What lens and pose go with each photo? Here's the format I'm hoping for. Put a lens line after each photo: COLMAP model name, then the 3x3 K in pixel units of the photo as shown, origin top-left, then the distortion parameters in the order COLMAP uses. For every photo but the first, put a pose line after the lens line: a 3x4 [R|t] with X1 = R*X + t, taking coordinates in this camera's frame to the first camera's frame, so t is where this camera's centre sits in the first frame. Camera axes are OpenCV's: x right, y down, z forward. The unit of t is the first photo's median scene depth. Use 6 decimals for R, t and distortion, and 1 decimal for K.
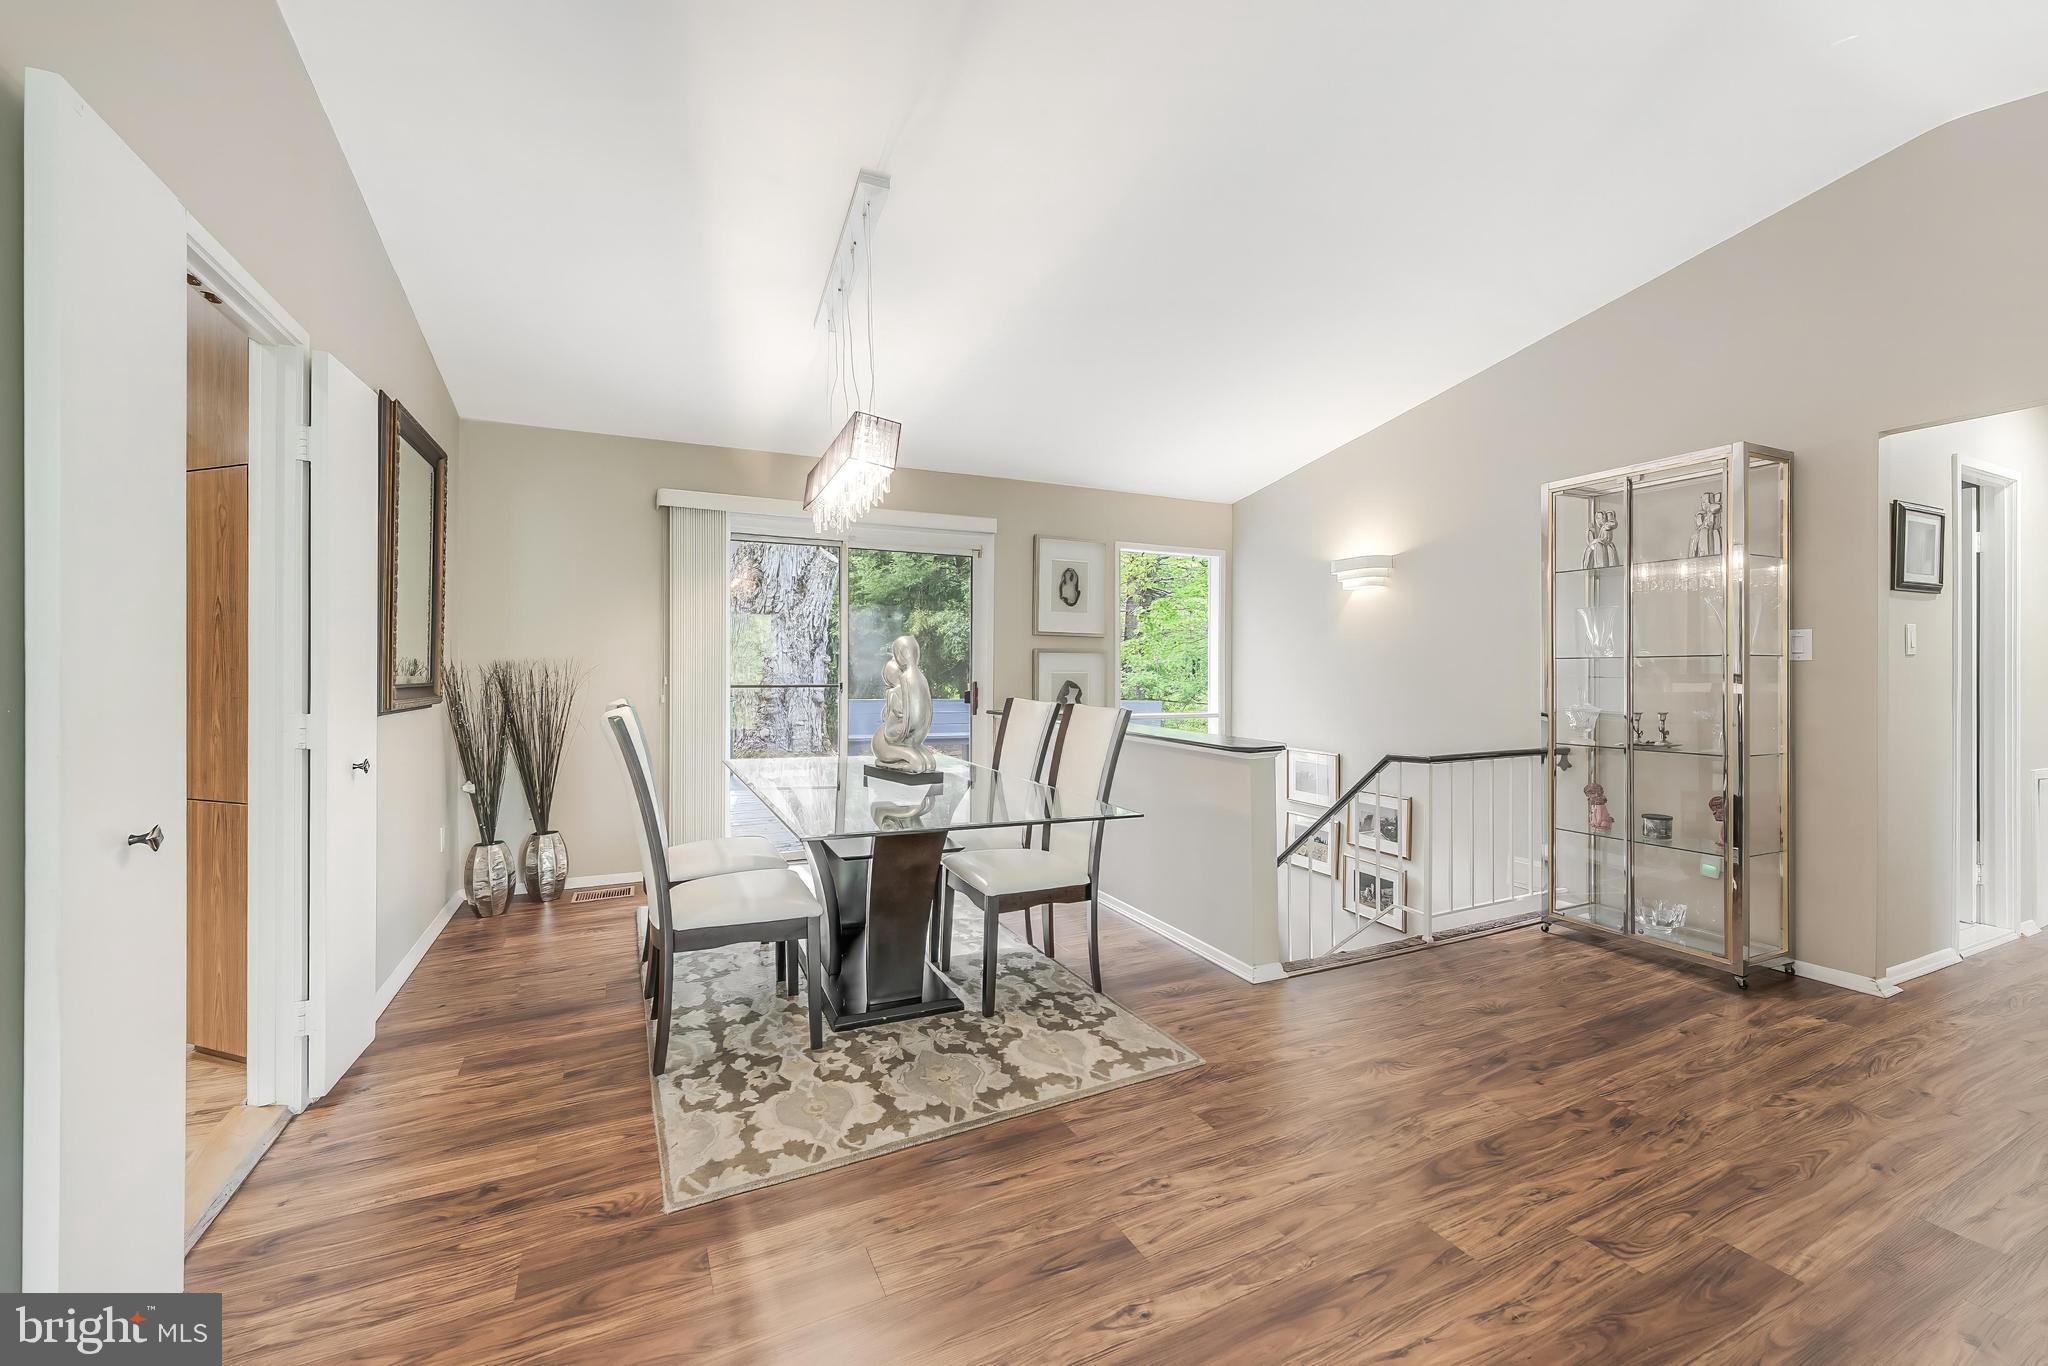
lens RADIAL K [[827.5, 0, 1024.1], [0, 827.5, 675.0], [0, 0, 1]] dist [0.008956, -0.000193]
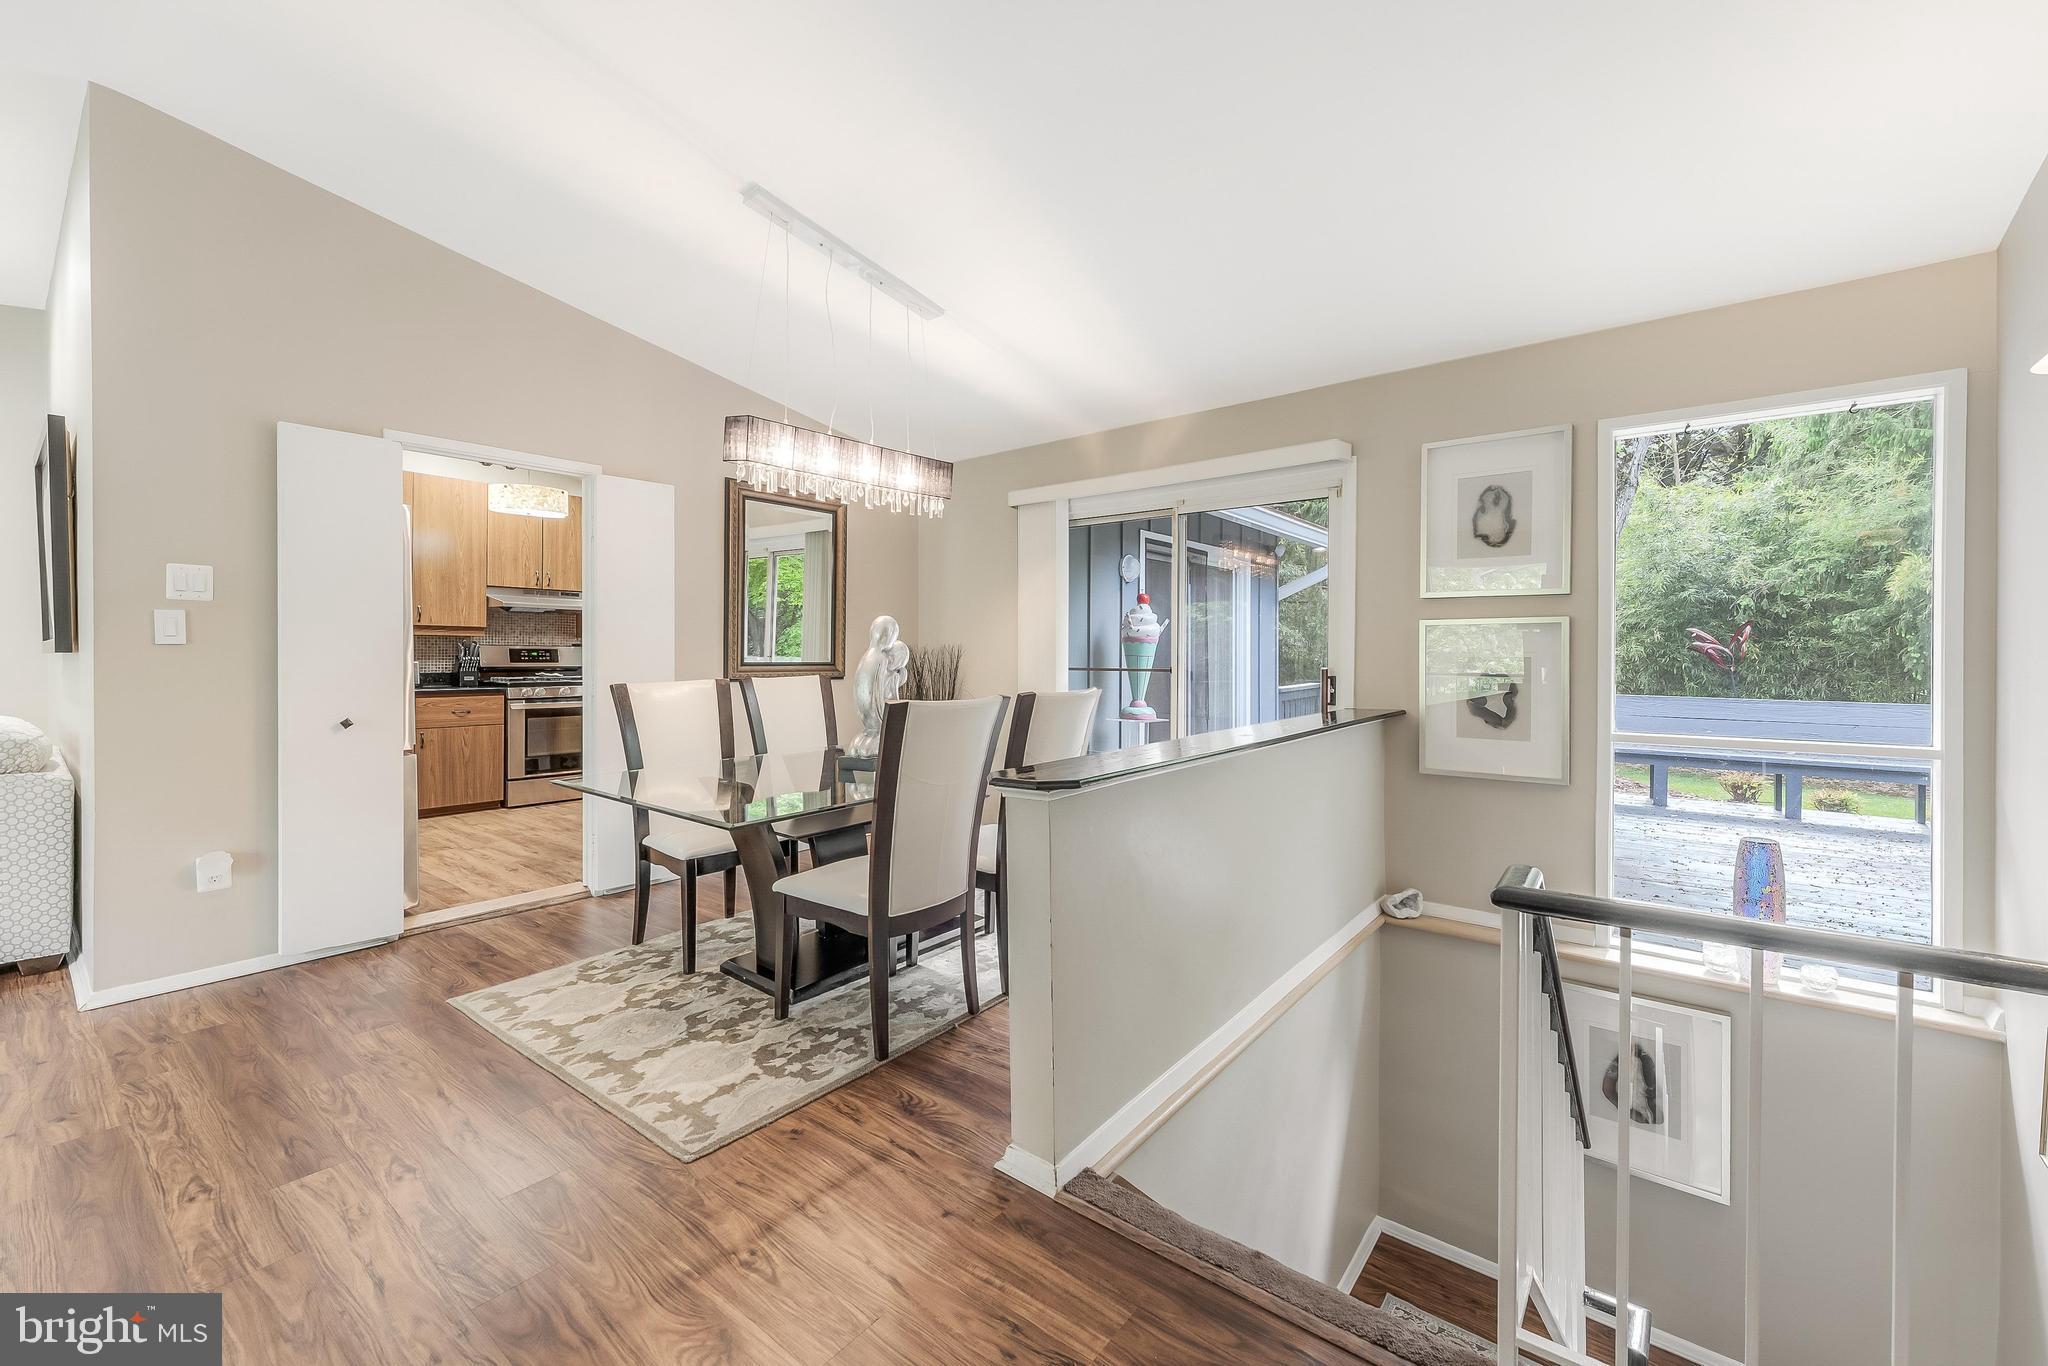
lens RADIAL K [[827.5, 0, 1024.1], [0, 827.5, 675.0], [0, 0, 1]] dist [0.008956, -0.000193]
pose [[0.424158, 0.021706, -0.905328, 1.039814], [-0.001229, 0.999726, 0.023394, -0.006916], [0.905587, -0.008810, 0.424069, 0.952189]]
